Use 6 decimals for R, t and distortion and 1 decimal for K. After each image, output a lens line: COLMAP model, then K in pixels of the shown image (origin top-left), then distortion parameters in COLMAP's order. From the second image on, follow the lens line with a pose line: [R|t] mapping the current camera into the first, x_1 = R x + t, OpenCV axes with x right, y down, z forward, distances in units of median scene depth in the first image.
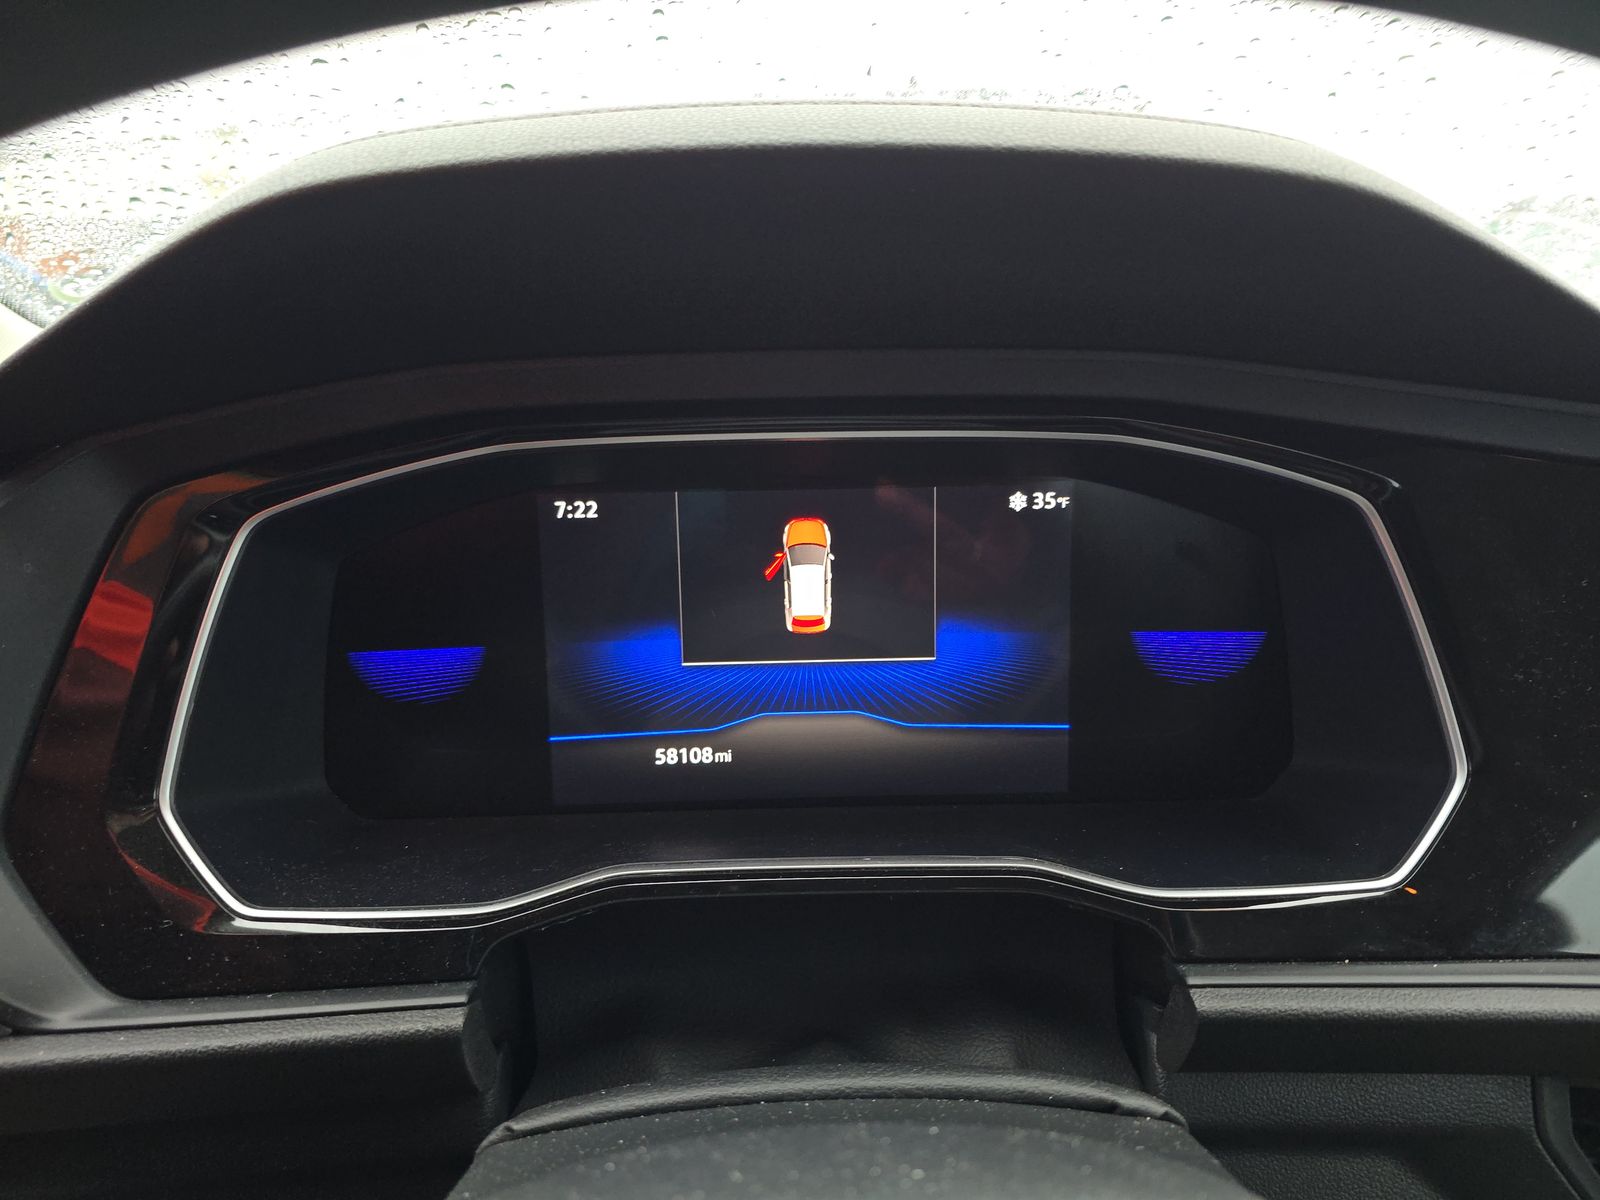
lens RADIAL K [[1003.2, 0, 800.0], [0, 1003.2, 600.0], [0, 0, 1]] dist [0.002207, 0.000385]
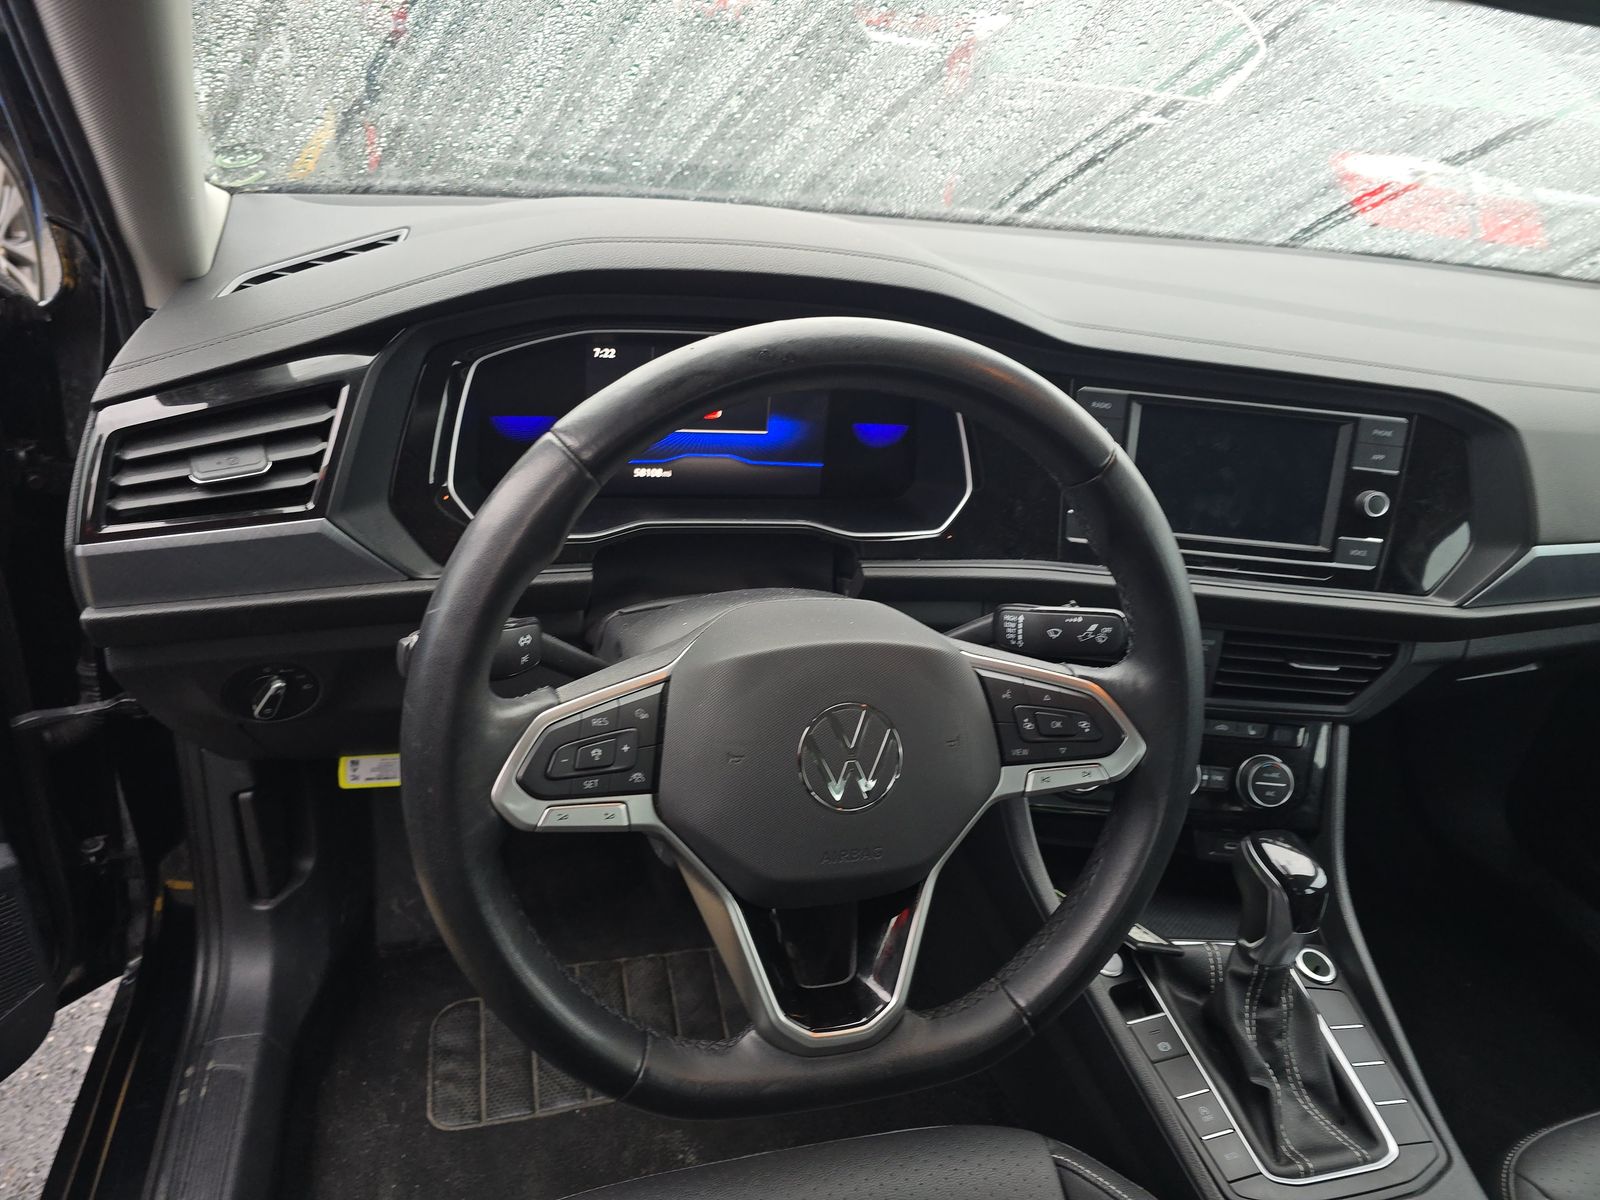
lens RADIAL K [[1003.2, 0, 800.0], [0, 1003.2, 600.0], [0, 0, 1]] dist [0.002207, 0.000385]
pose [[0.957724, -0.005409, 0.287637, -0.433383], [-0.079217, 0.956214, 0.281743, -0.216946], [-0.276567, -0.292618, 0.915361, -1.143923]]
